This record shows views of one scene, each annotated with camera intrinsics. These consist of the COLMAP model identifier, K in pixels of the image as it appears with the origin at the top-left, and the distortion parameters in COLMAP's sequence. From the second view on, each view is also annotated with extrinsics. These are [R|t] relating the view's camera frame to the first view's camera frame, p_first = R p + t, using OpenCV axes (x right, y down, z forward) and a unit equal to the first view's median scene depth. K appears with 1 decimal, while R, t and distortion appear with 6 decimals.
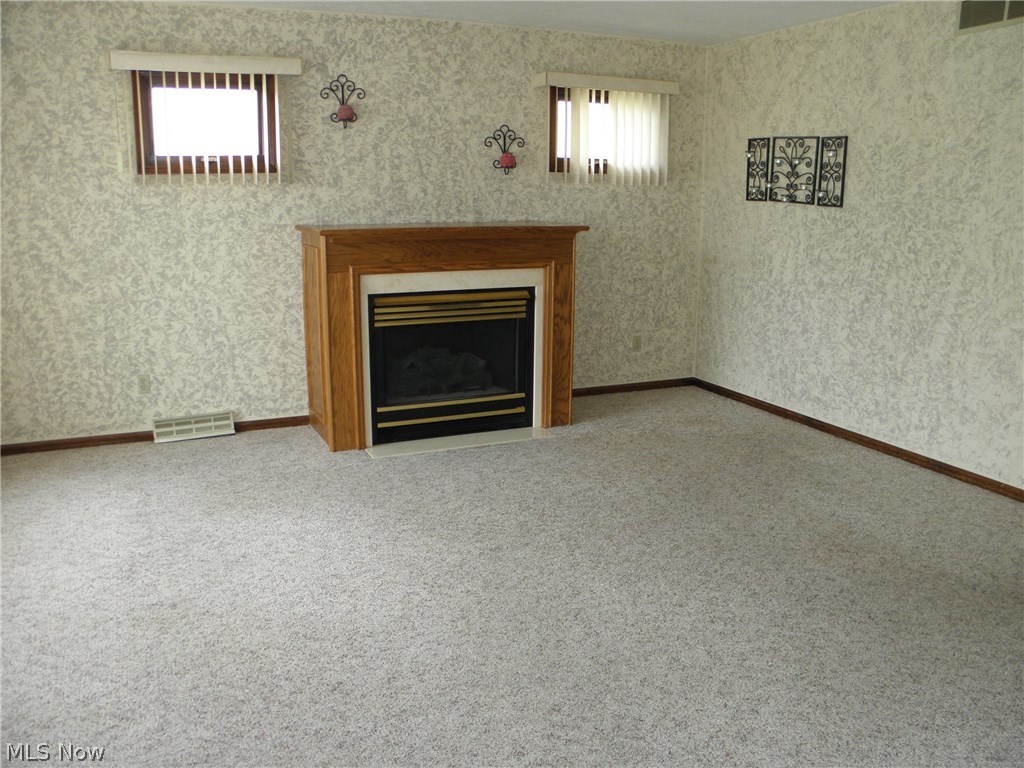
lens RADIAL K [[873.8, 0, 512.0], [0, 873.8, 384.0], [0, 0, 1]] dist [-0.195624, 0.190141]
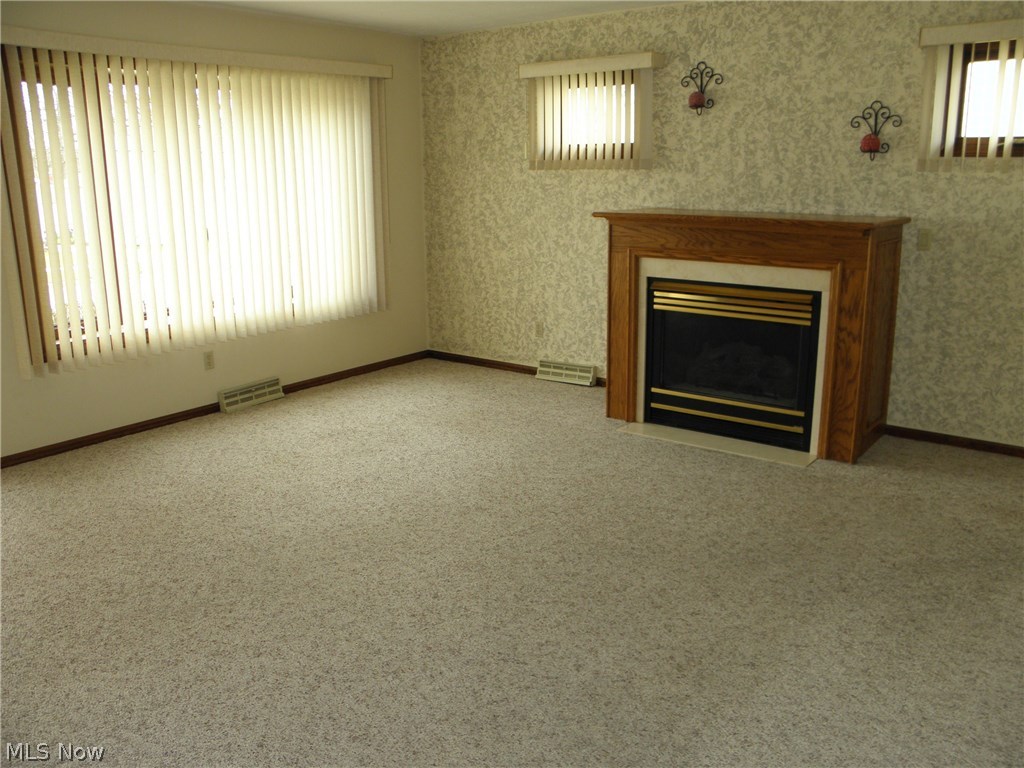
lens RADIAL K [[873.8, 0, 512.0], [0, 873.8, 384.0], [0, 0, 1]] dist [-0.195624, 0.190141]
pose [[0.461486, 0.202781, -0.863661, 0.659471], [-0.182944, 0.974354, 0.131018, -0.081481], [0.868080, 0.097538, 0.486748, 0.353973]]
